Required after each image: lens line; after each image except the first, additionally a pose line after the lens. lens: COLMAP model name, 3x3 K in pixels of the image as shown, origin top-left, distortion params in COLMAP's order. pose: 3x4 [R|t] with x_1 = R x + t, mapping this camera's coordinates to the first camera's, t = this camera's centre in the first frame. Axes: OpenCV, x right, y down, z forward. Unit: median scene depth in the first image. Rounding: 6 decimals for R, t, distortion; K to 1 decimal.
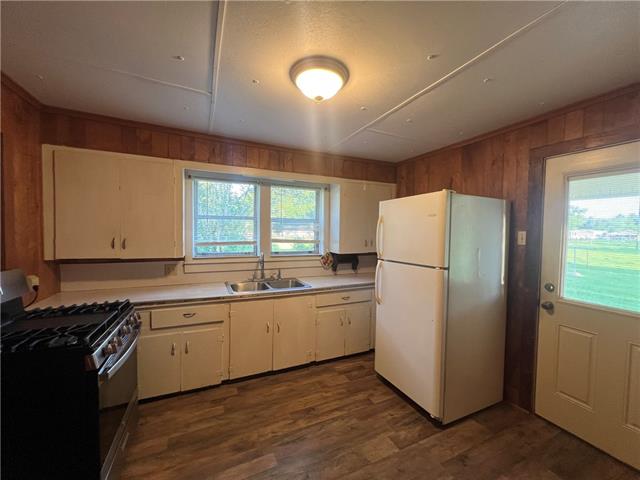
lens RADIAL K [[255.9, 0, 320.0], [0, 255.9, 240.0], [0, 0, 1]] dist [-0.006694, 0.000036]
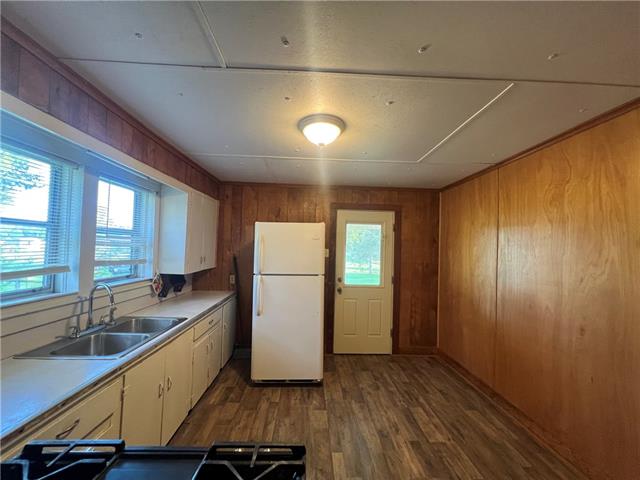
lens RADIAL K [[263.1, 0, 310.7], [0, 263.1, 240.5], [0, 0, 1]] dist [0.004050, 0.000353]
pose [[0.387456, 0.020119, 0.921669, -0.800089], [0.012421, 0.999557, -0.027040, -0.040930], [-0.921805, 0.021925, 0.387034, 0.386204]]
